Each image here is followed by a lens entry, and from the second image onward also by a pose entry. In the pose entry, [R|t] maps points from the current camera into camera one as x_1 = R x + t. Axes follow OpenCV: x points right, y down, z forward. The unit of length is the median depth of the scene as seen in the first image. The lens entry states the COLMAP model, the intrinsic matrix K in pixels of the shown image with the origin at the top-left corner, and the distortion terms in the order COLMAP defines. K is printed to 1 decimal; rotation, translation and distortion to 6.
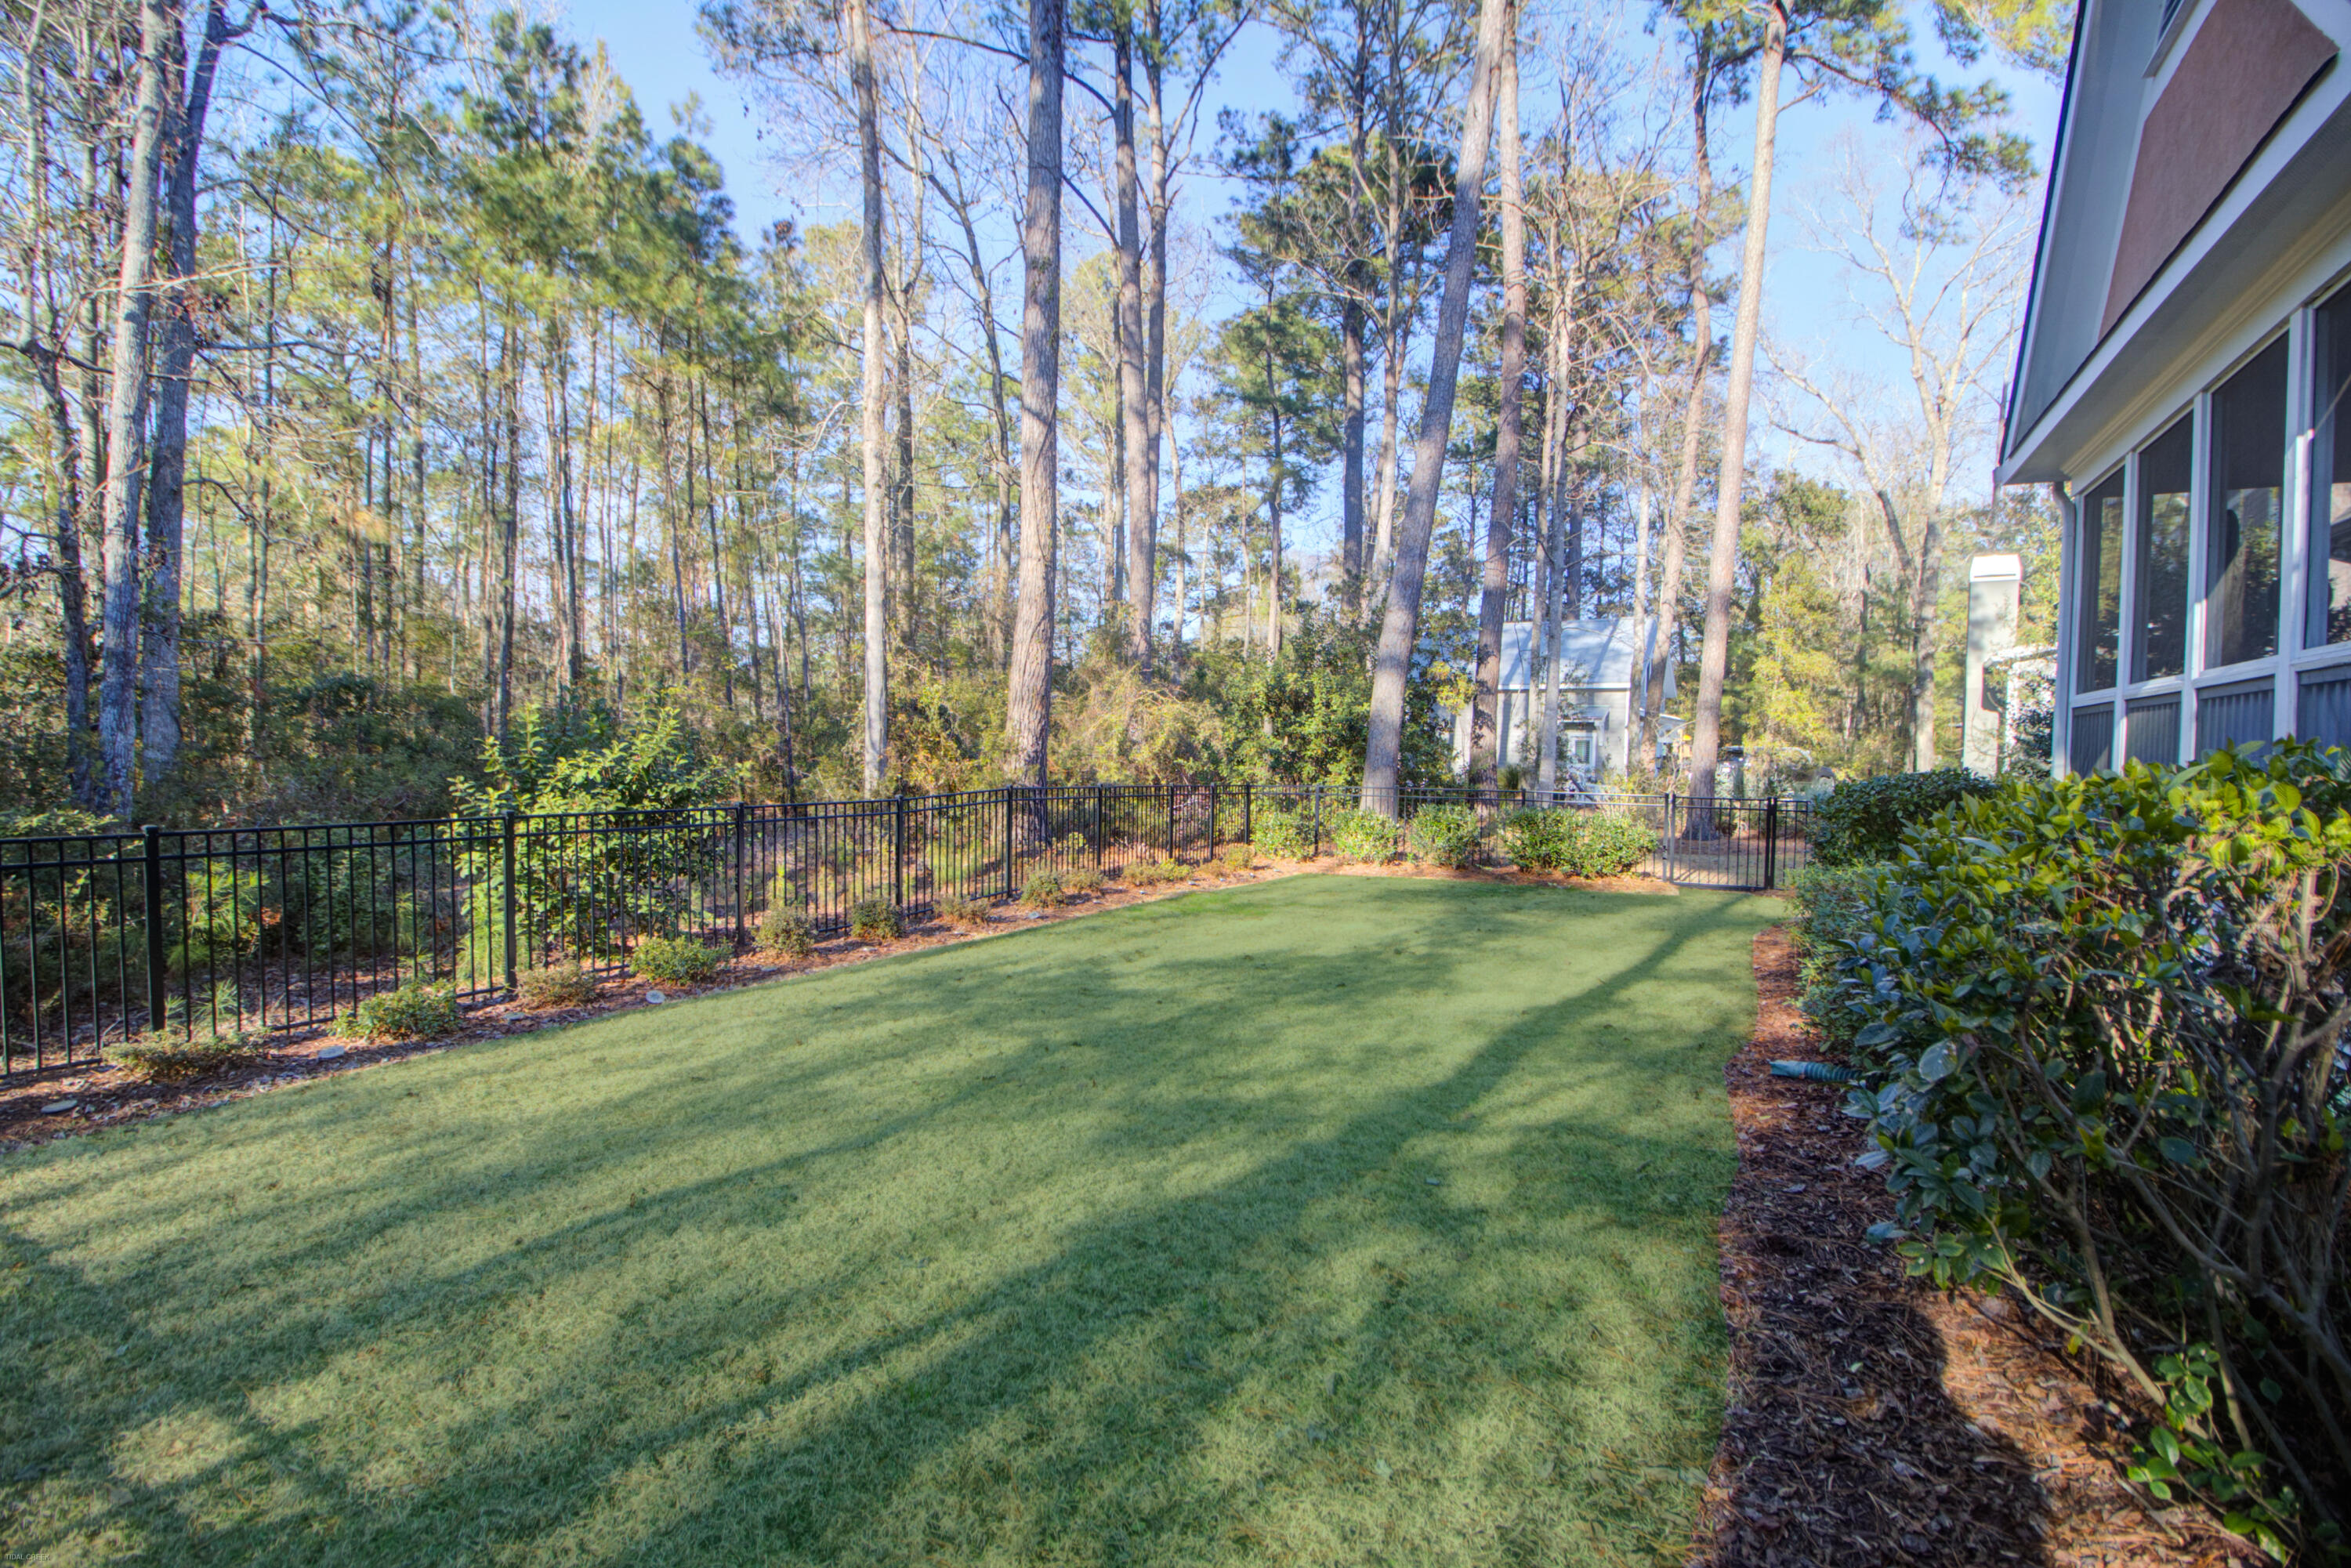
lens RADIAL K [[1068.9, 0, 1175.5], [0, 1068.9, 784.0], [0, 0, 1]] dist [0.000928, -0.011986]
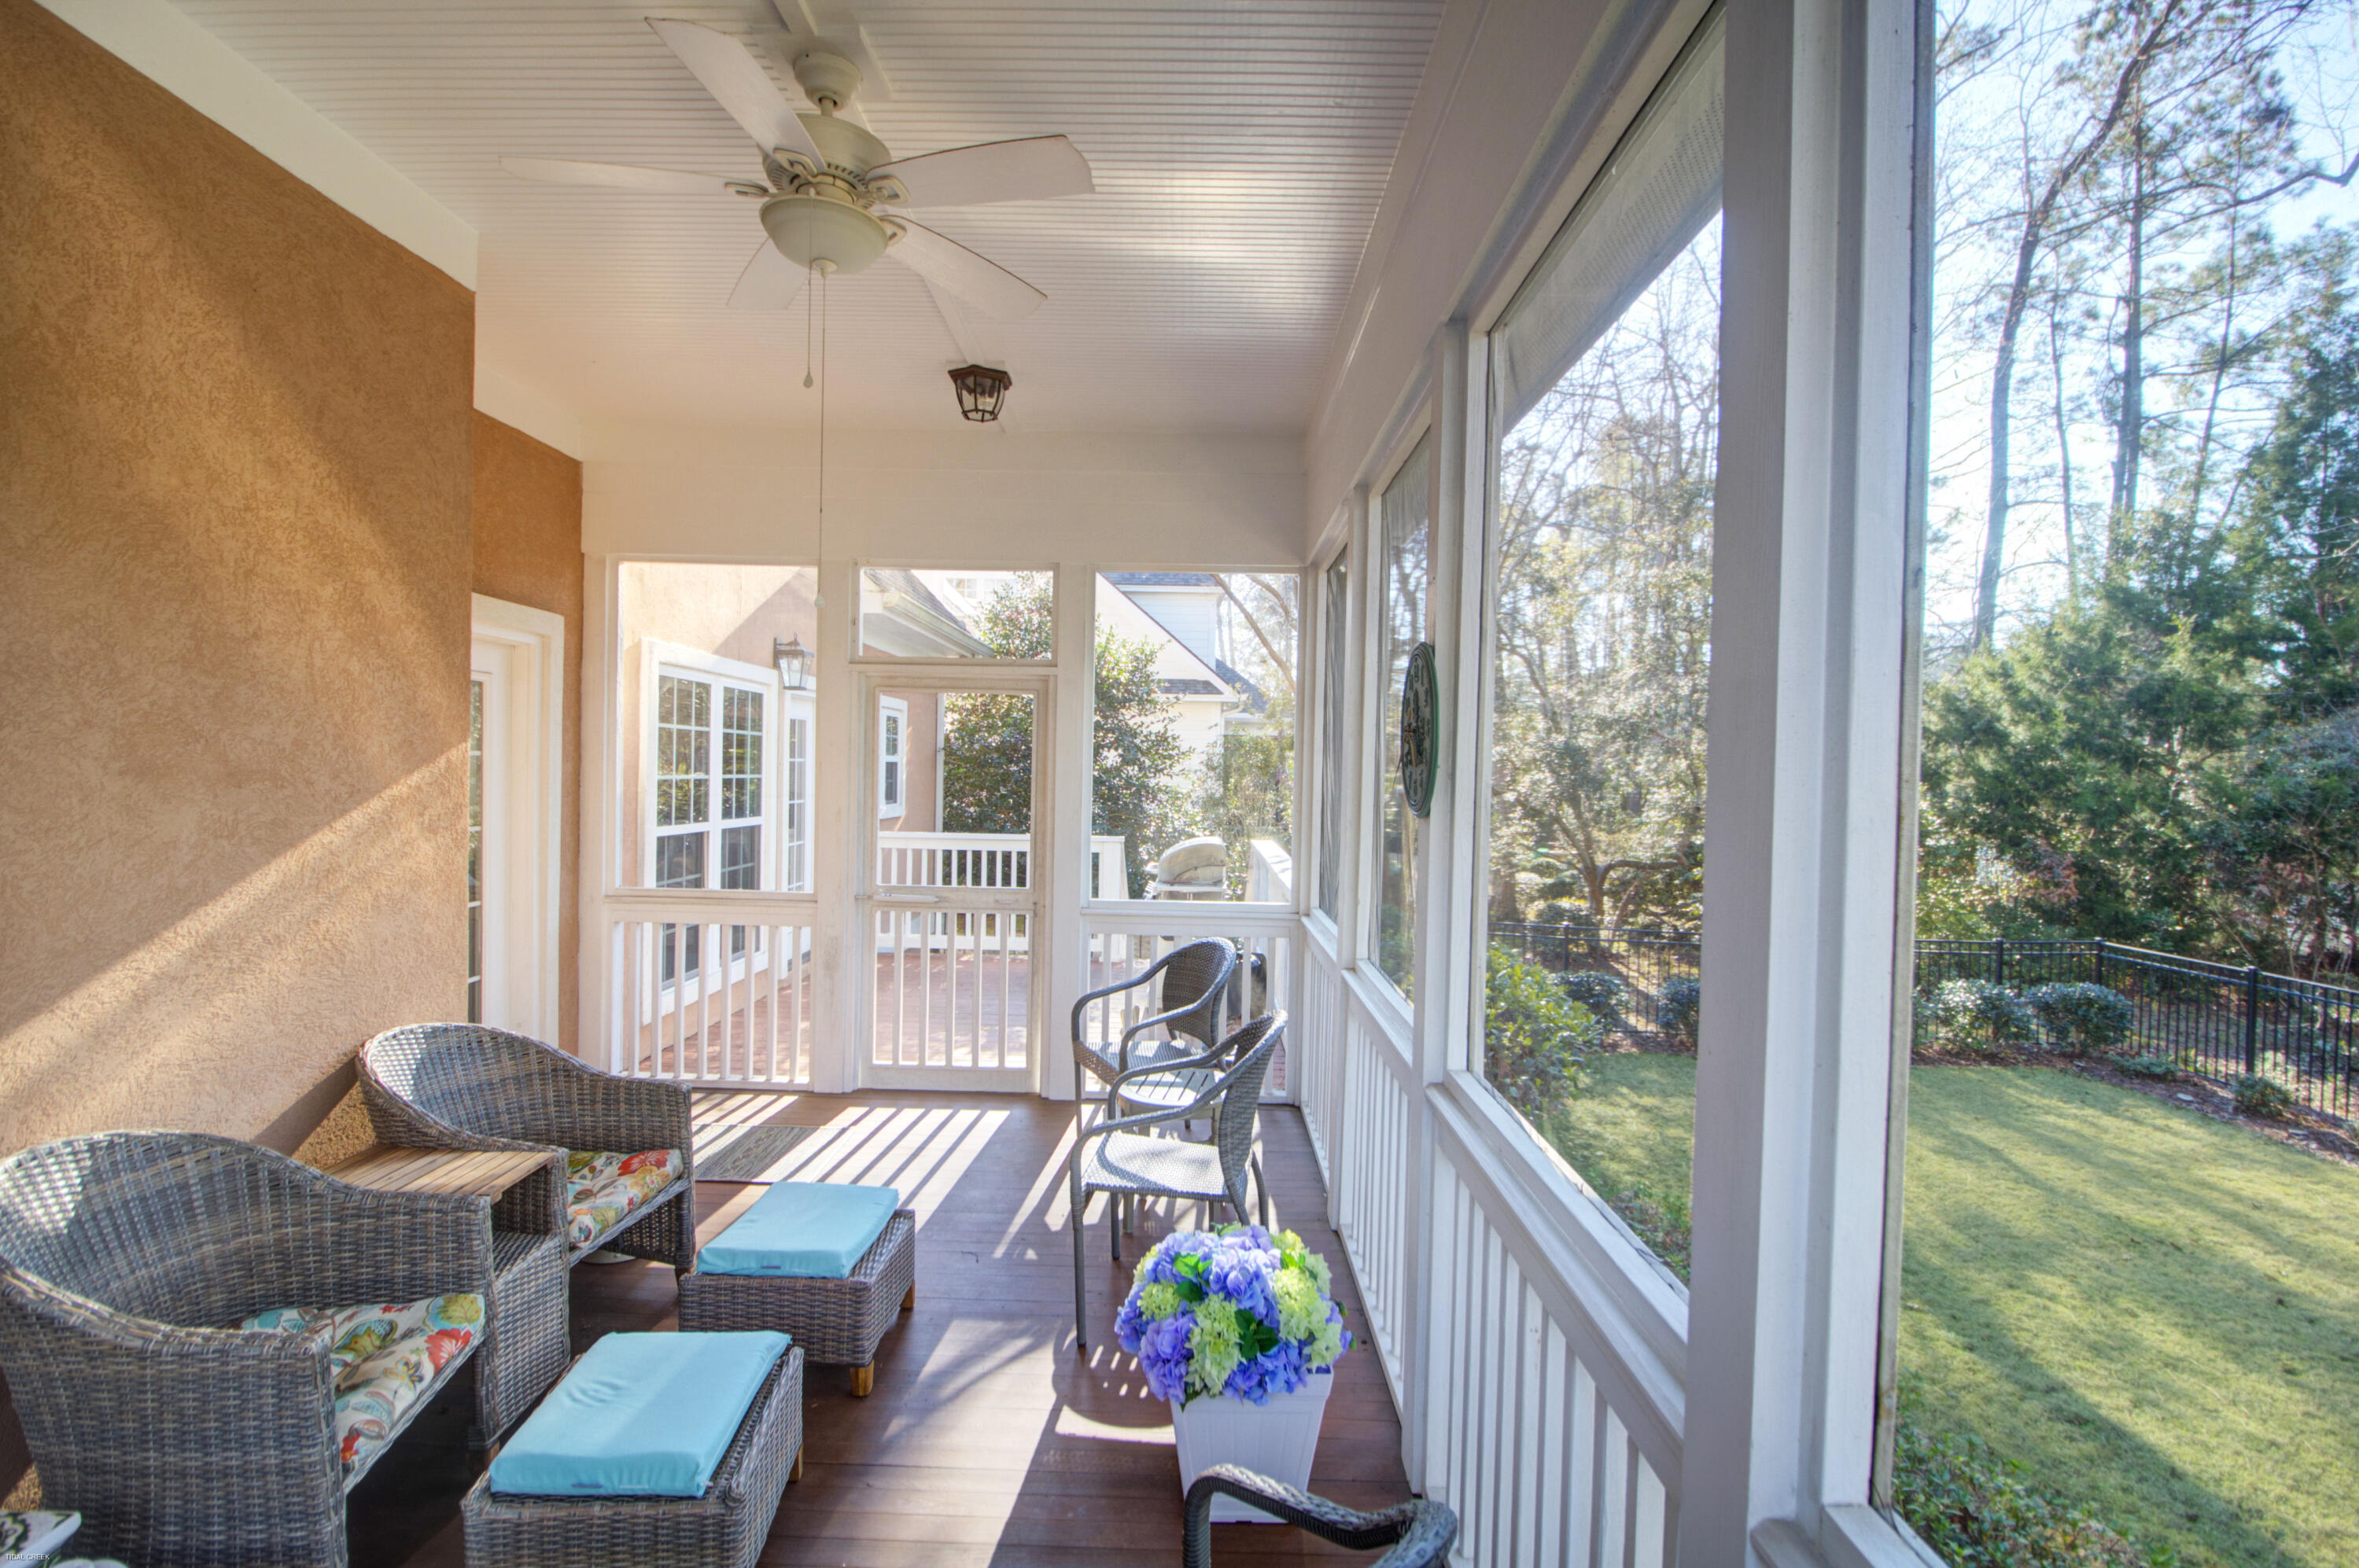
lens RADIAL K [[1072.5, 0, 1179.5], [0, 1072.5, 784.0], [0, 0, 1]] dist [0.000928, -0.011986]
pose [[-0.885280, -0.014771, -0.464824, 0.327802], [-0.040771, 0.998112, 0.045934, -0.064809], [0.463268, 0.059616, -0.884211, 0.336086]]
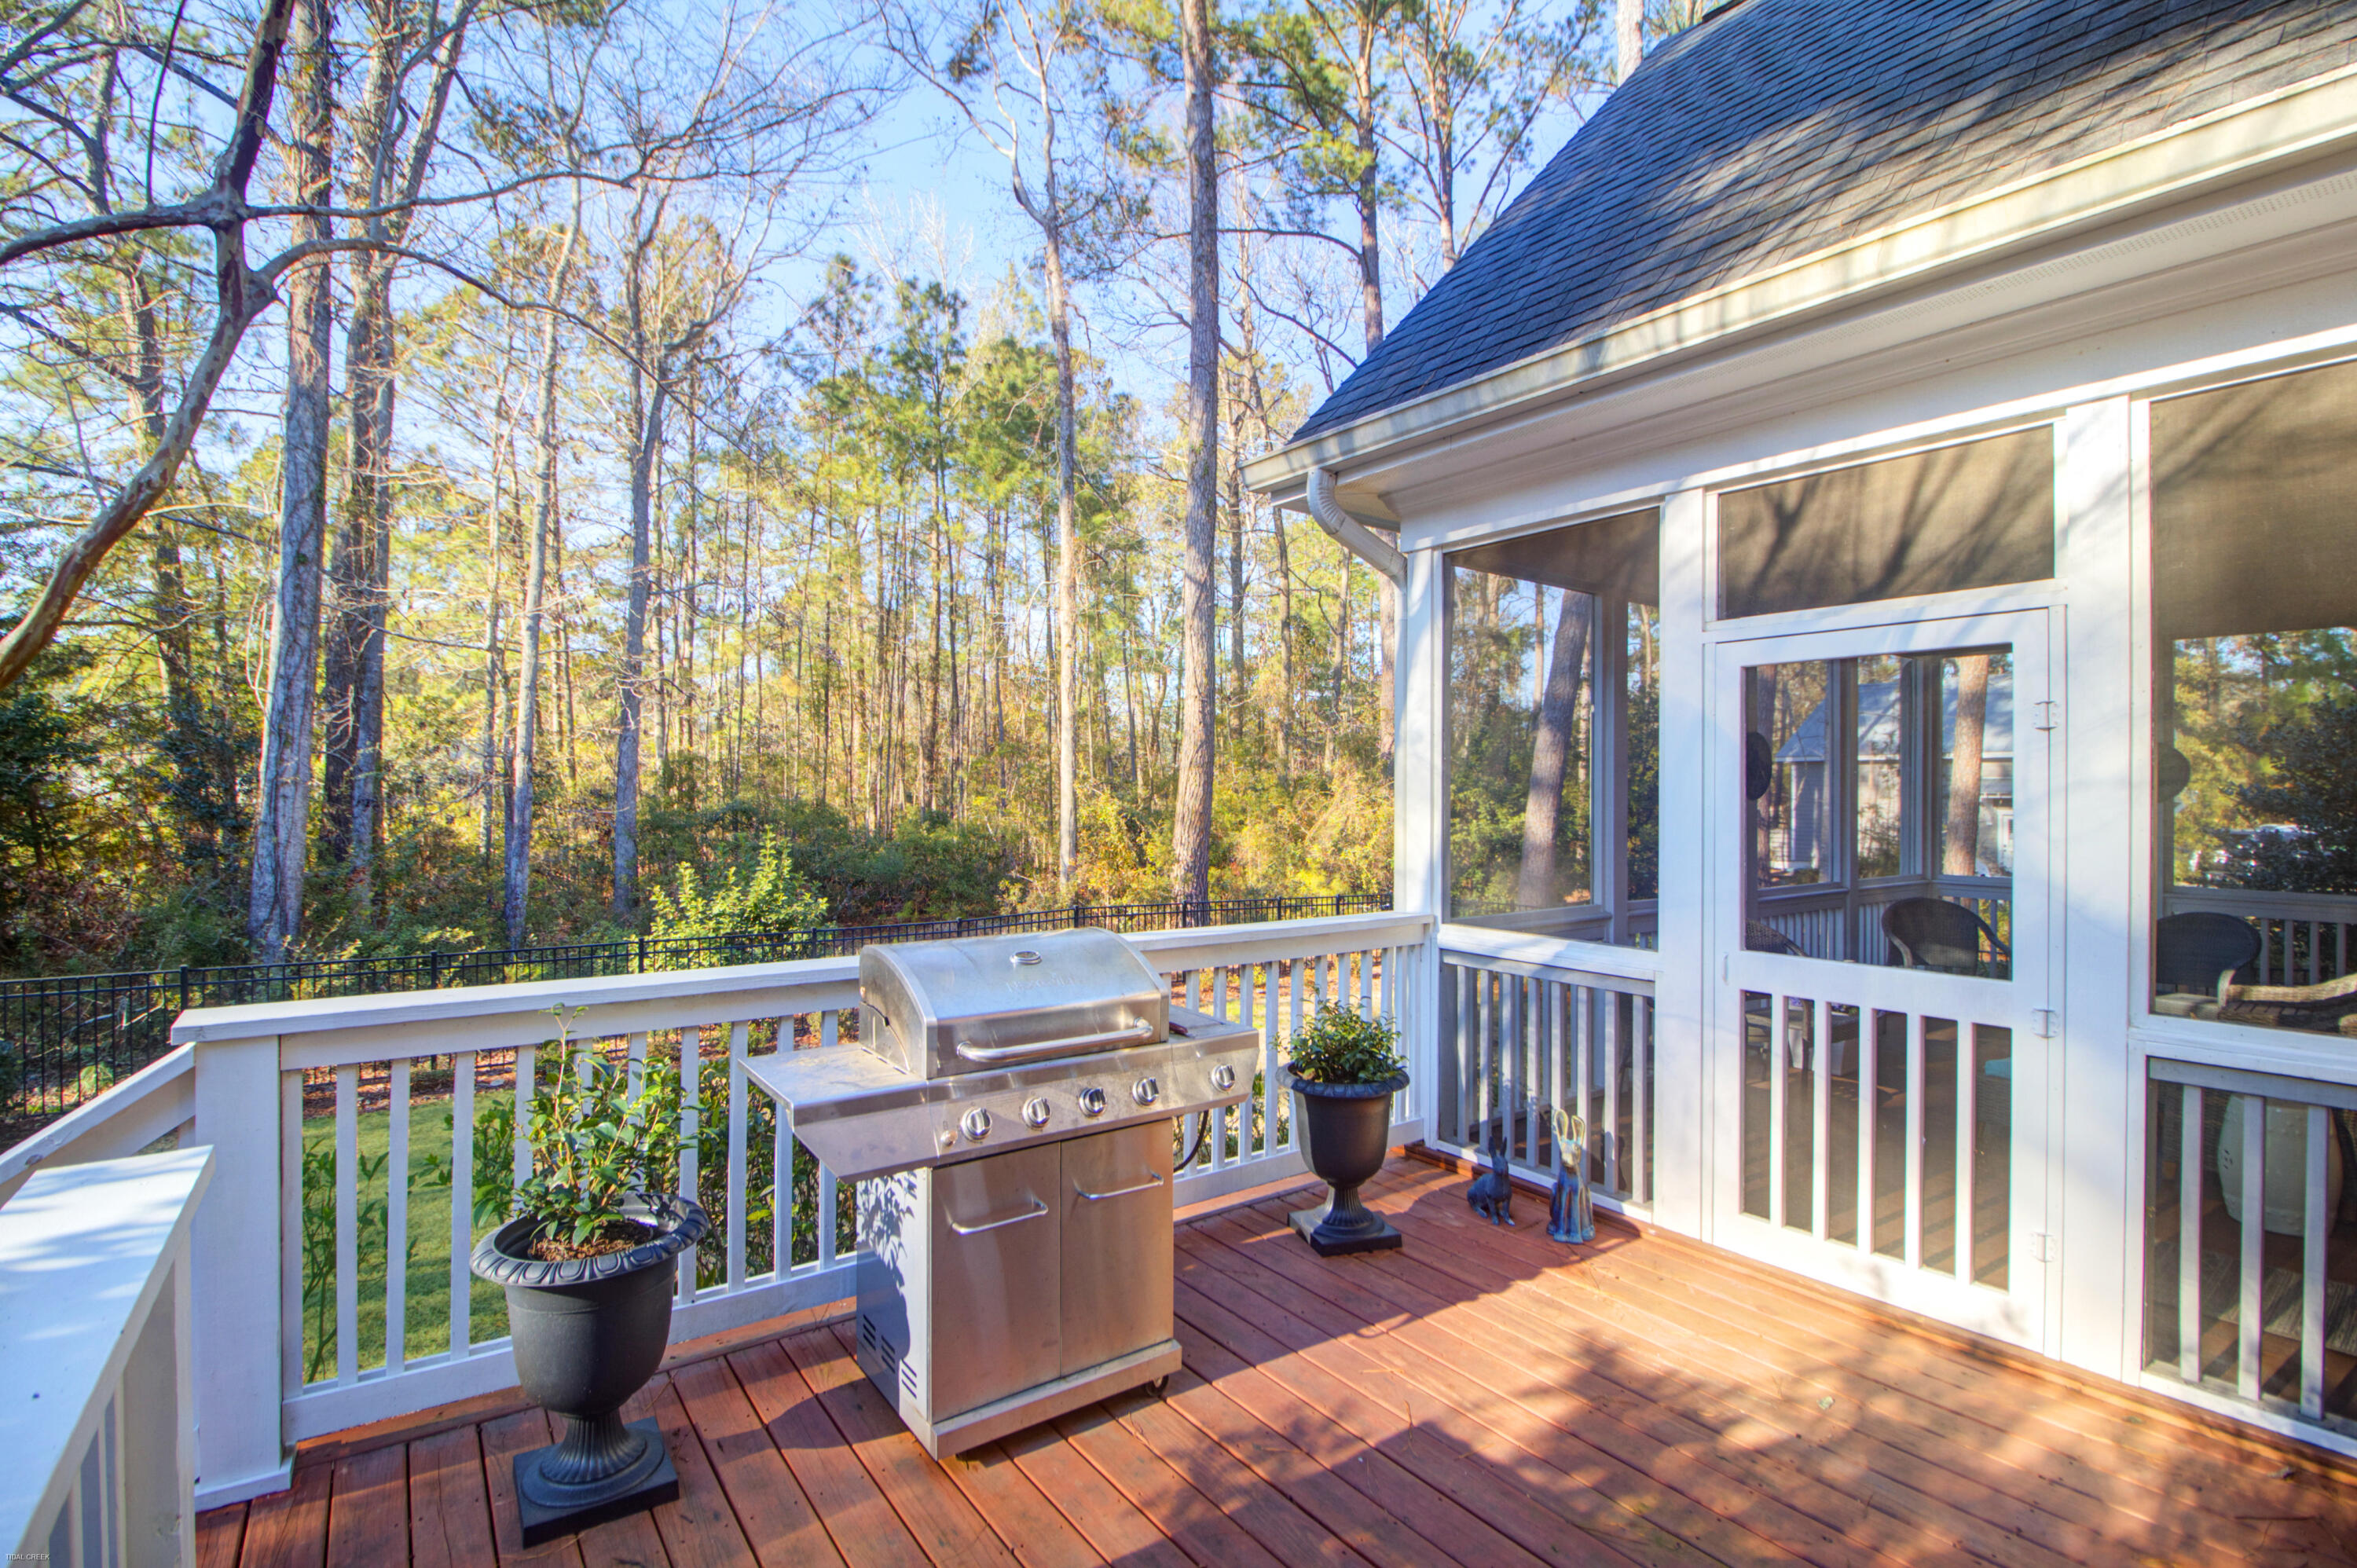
lens RADIAL K [[1073.3, 0, 1178.5], [0, 1073.3, 784.0], [0, 0, 1]] dist [-0.000866, -0.016482]
pose [[0.901293, -0.002047, -0.433205, 0.248265], [-0.017204, 0.999031, -0.040513, -0.048760], [0.432868, 0.043967, 0.900384, -0.033669]]
